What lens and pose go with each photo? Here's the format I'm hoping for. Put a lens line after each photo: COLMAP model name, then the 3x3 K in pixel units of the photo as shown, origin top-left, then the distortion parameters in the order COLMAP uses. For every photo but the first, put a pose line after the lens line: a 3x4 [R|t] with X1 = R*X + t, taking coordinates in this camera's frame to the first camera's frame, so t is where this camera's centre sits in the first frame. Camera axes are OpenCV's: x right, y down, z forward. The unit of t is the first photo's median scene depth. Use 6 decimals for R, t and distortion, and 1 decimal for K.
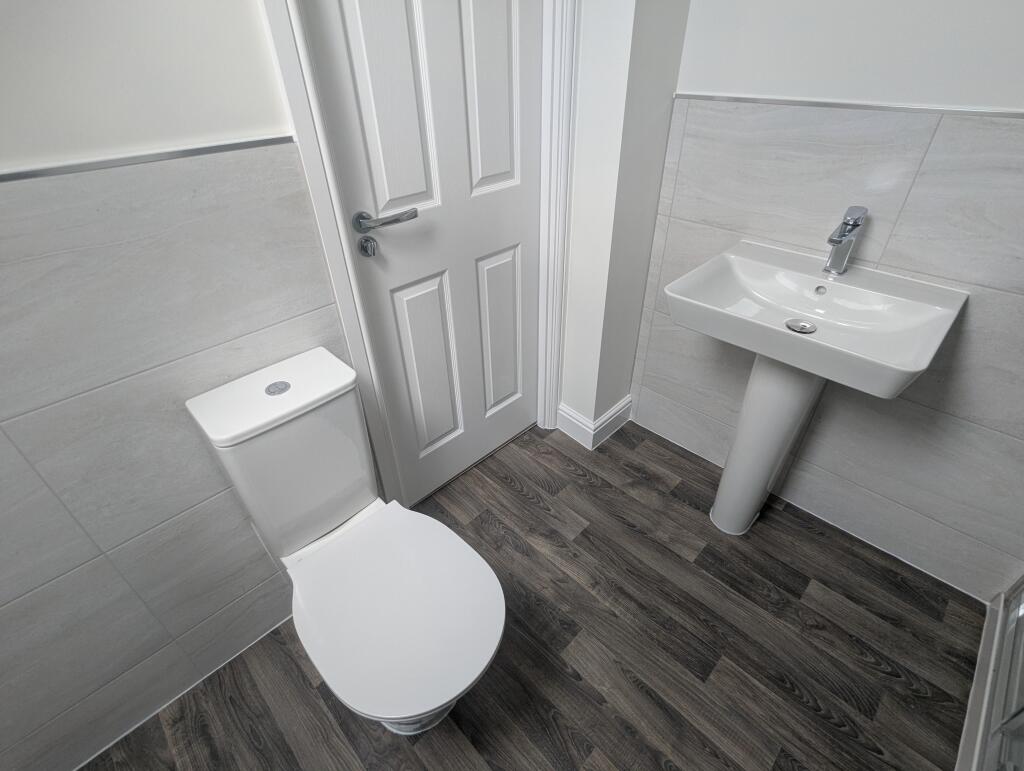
lens RADIAL K [[484.3, 0, 511.6], [0, 484.3, 385.8], [0, 0, 1]] dist [-0.001653, 0.000173]
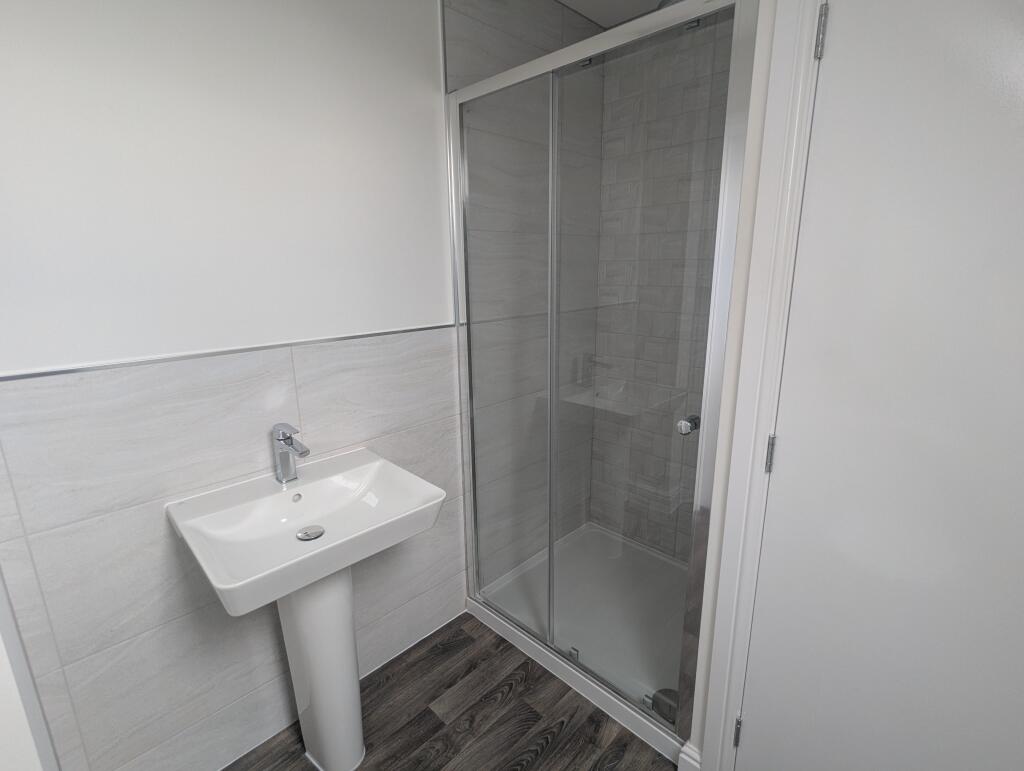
lens RADIAL K [[484.3, 0, 511.4], [0, 484.3, 387.1], [0, 0, 1]] dist [-0.001653, 0.000173]
pose [[0.003399, -0.222873, 0.974842, -0.304458], [0.595197, 0.783816, 0.177124, -0.265780], [-0.803572, 0.579621, 0.135318, 0.306328]]
